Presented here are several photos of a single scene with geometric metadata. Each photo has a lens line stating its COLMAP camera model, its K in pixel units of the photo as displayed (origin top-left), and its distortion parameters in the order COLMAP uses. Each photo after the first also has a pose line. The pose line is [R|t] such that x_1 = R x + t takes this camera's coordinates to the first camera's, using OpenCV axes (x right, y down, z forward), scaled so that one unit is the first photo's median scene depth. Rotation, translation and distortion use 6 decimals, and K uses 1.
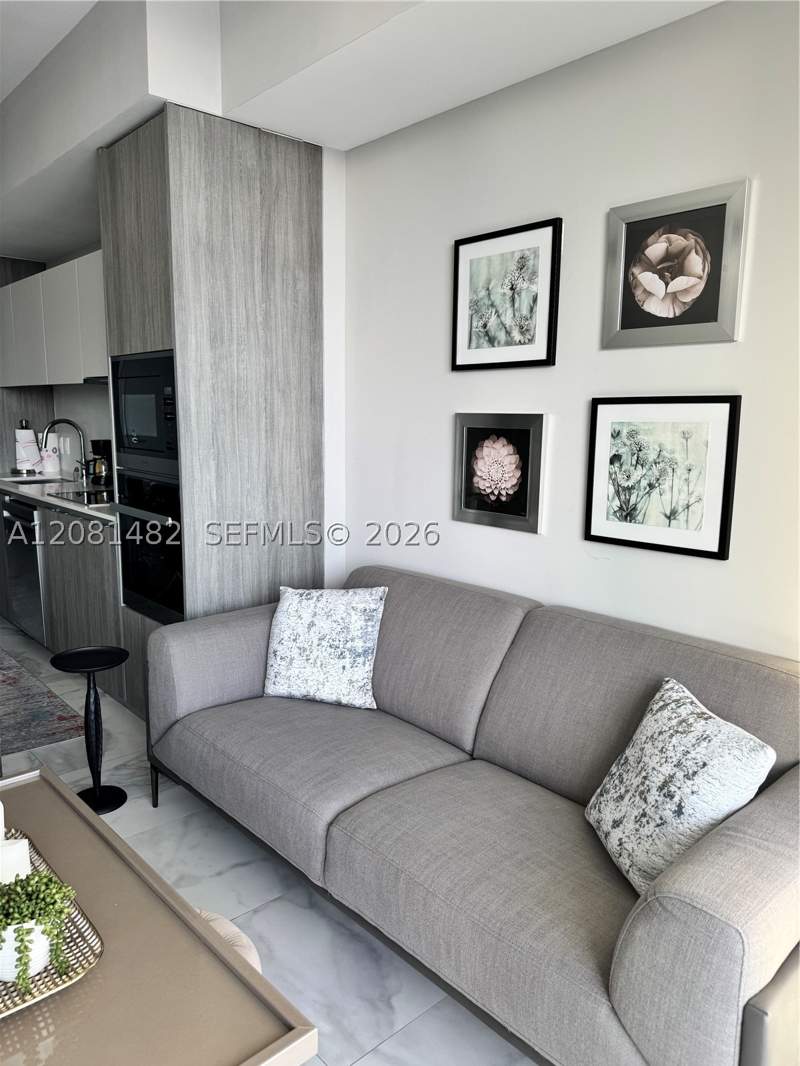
lens RADIAL K [[743.1, 0, 400.0], [0, 743.1, 533.0], [0, 0, 1]] dist [0.030461, -0.063183]
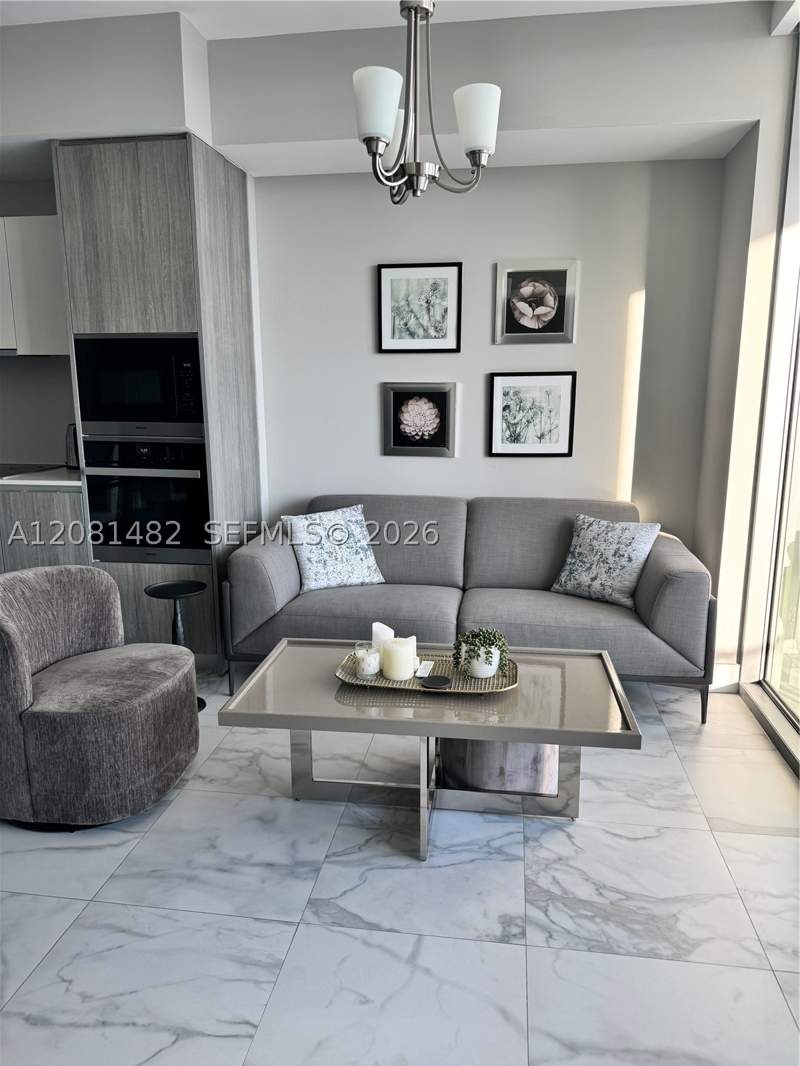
lens RADIAL K [[743.9, 0, 410.1], [0, 743.9, 533.5], [0, 0, 1]] dist [0.095598, -0.147995]
pose [[0.764653, -0.140475, 0.628946, -0.959906], [0.112004, 0.990069, 0.084960, 0.018068], [-0.634635, 0.005479, 0.772793, -0.202228]]
